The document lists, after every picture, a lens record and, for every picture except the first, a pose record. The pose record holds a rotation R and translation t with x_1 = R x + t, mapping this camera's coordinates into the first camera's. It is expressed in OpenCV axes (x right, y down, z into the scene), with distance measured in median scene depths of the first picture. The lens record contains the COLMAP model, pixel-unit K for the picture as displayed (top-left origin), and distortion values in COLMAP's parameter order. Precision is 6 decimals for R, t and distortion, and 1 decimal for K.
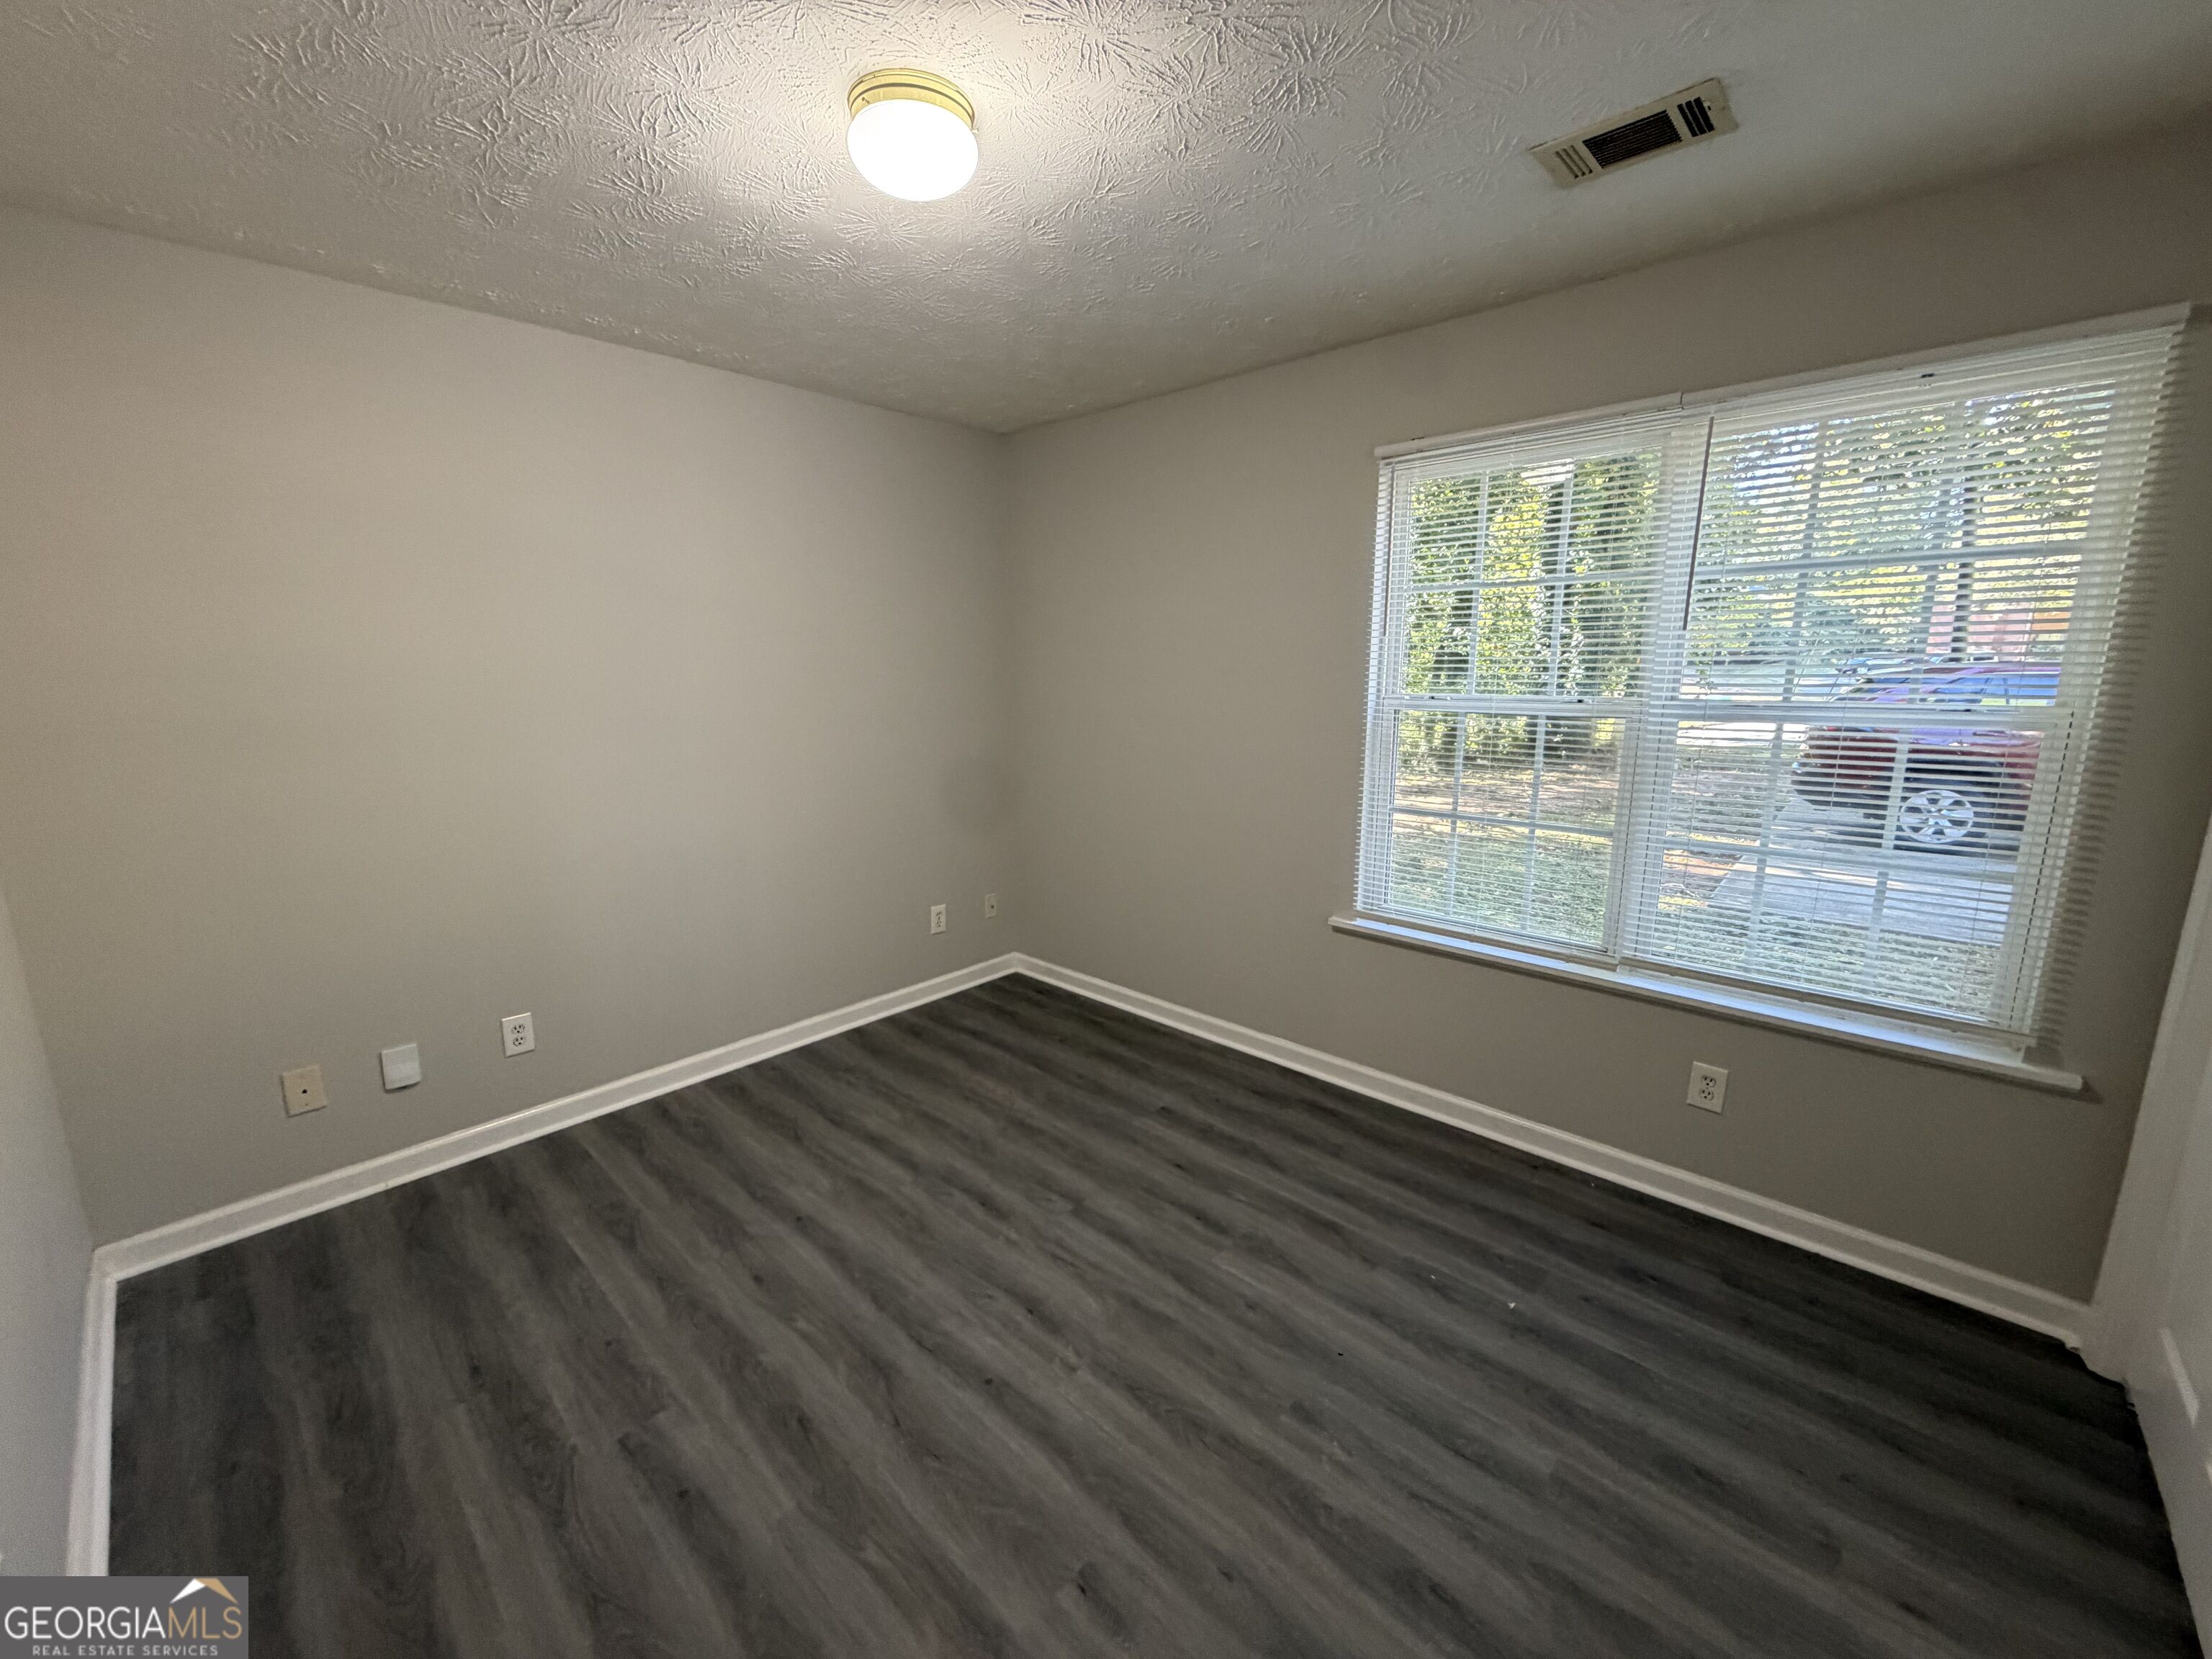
lens RADIAL K [[877.8, 0, 1098.8], [0, 877.8, 828.4], [0, 0, 1]] dist [-0.000354, -0.000383]
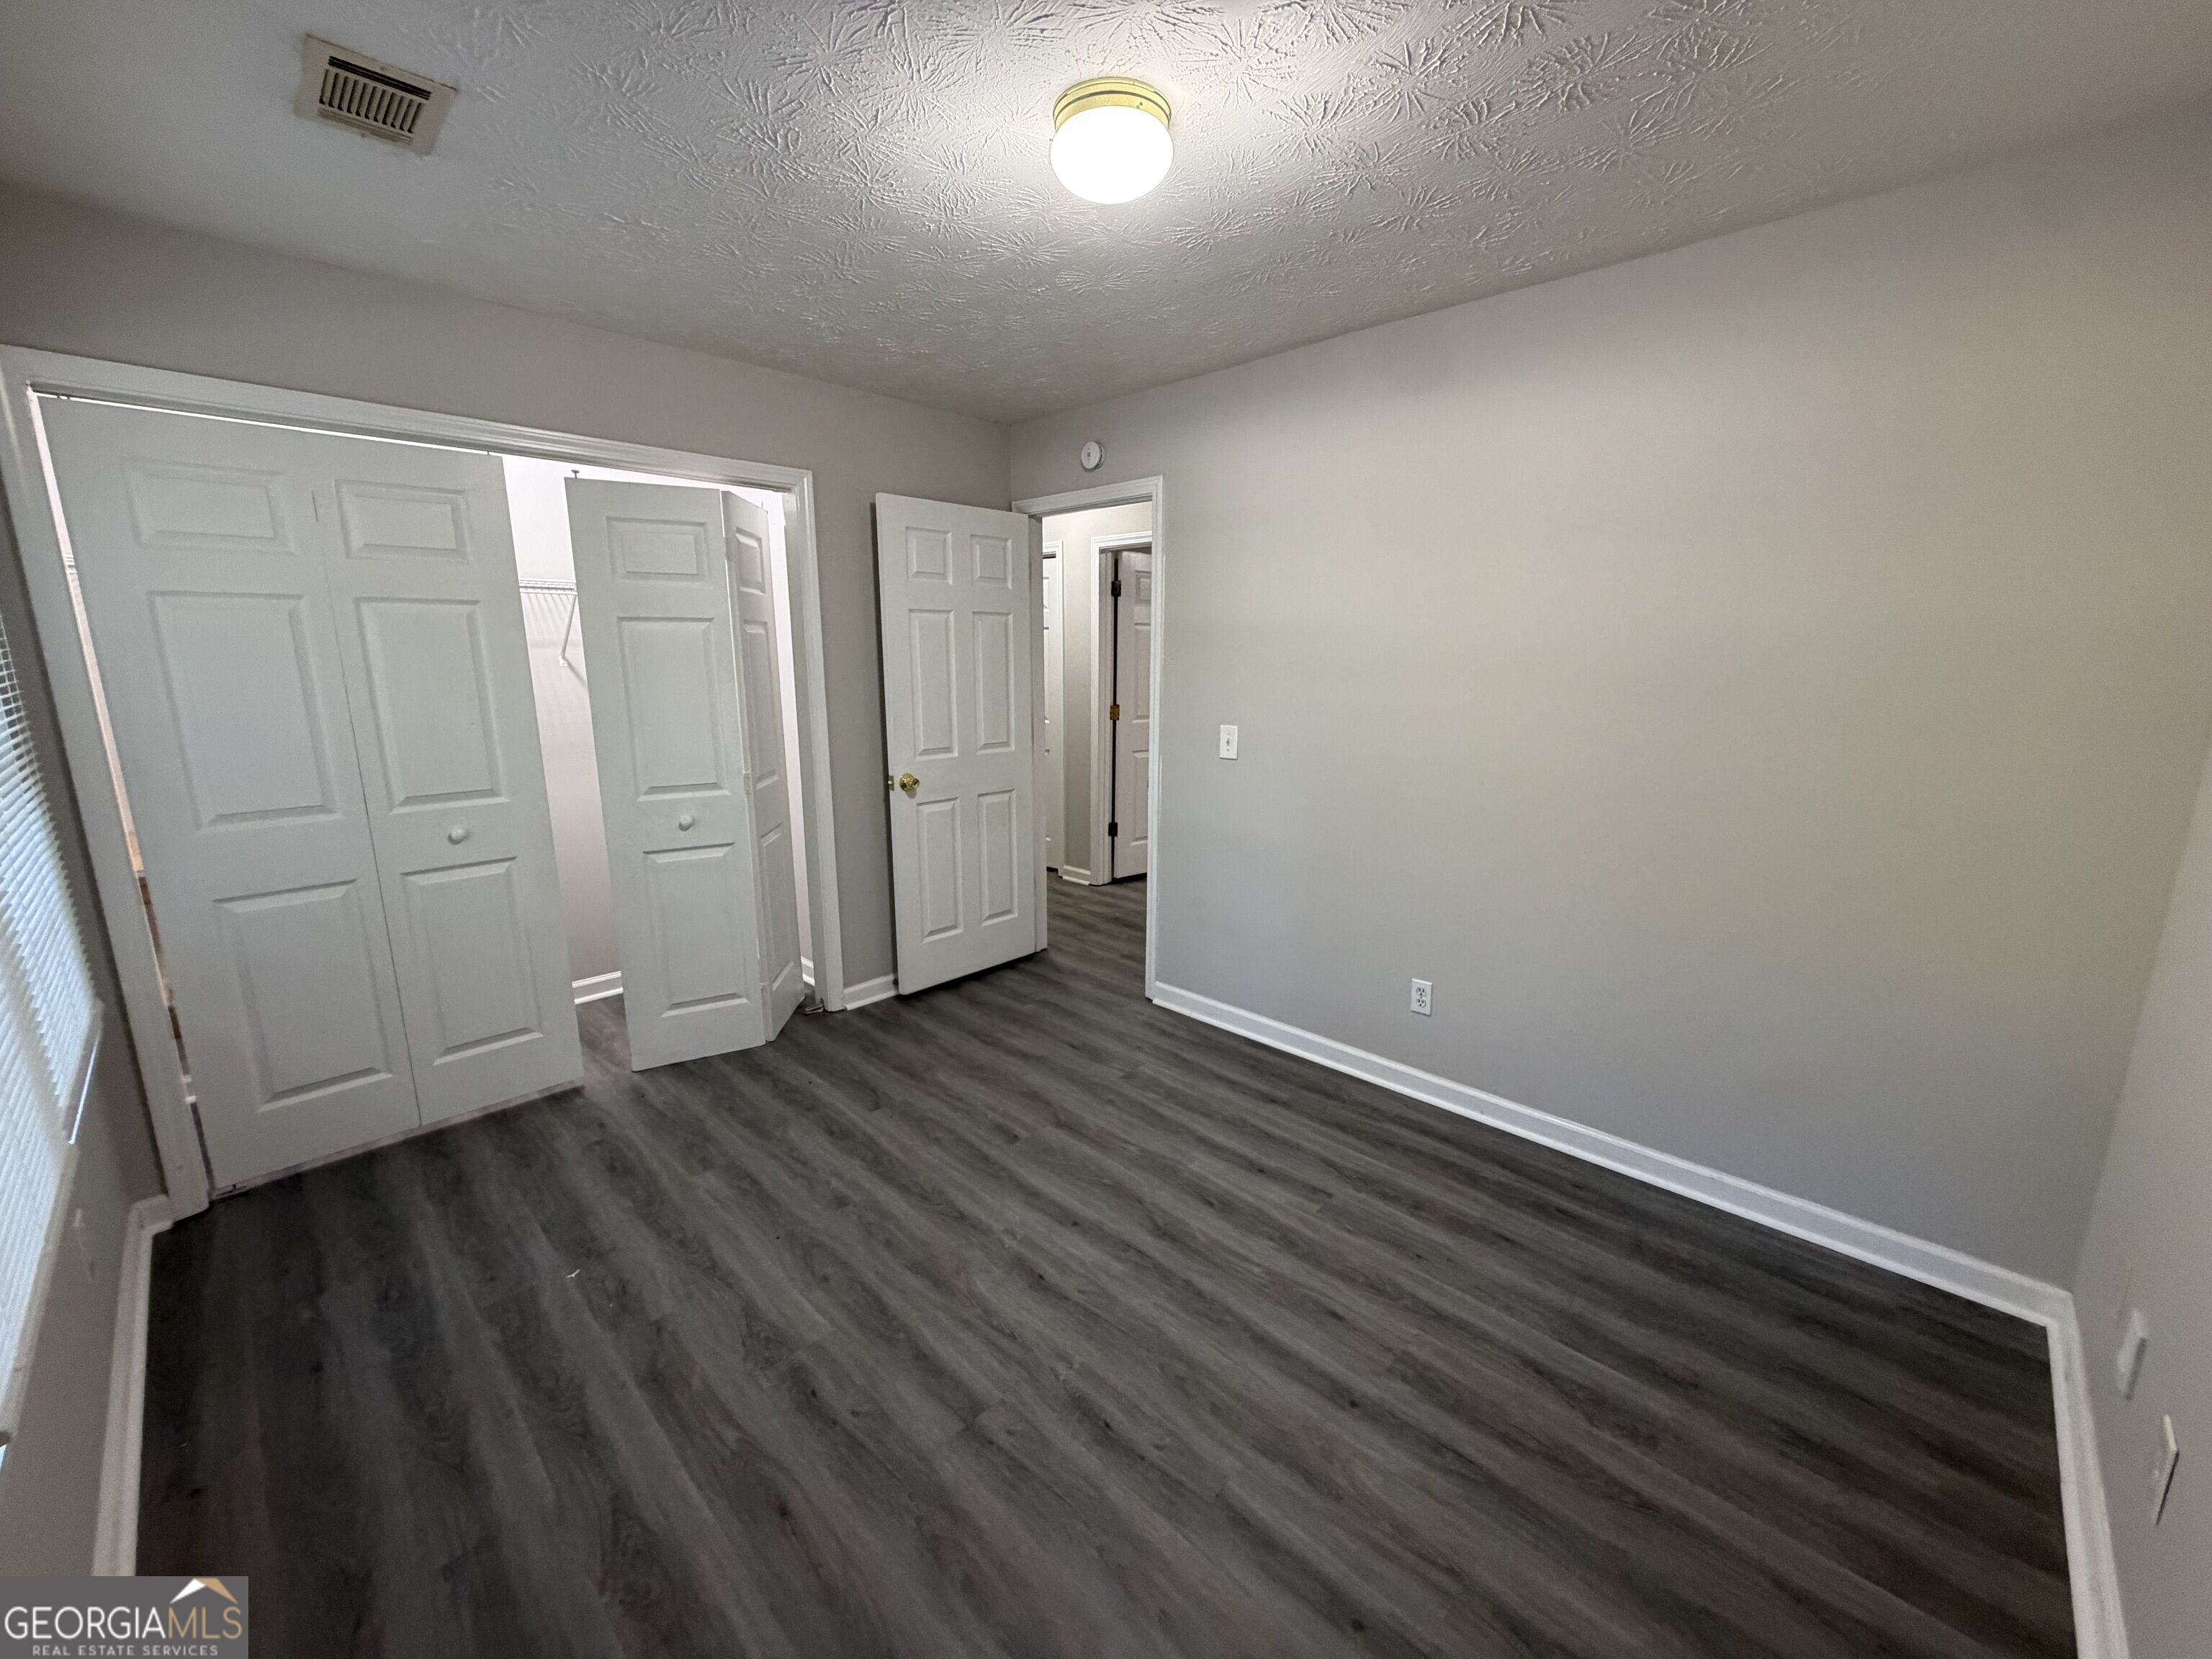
lens RADIAL K [[877.8, 0, 1098.8], [0, 877.8, 828.4], [0, 0, 1]] dist [-0.000354, -0.000383]
pose [[-0.999707, -0.003732, 0.023909, -0.172752], [0.005627, 0.925102, 0.379676, -0.338140], [-0.023536, 0.379700, -0.924810, 1.800504]]
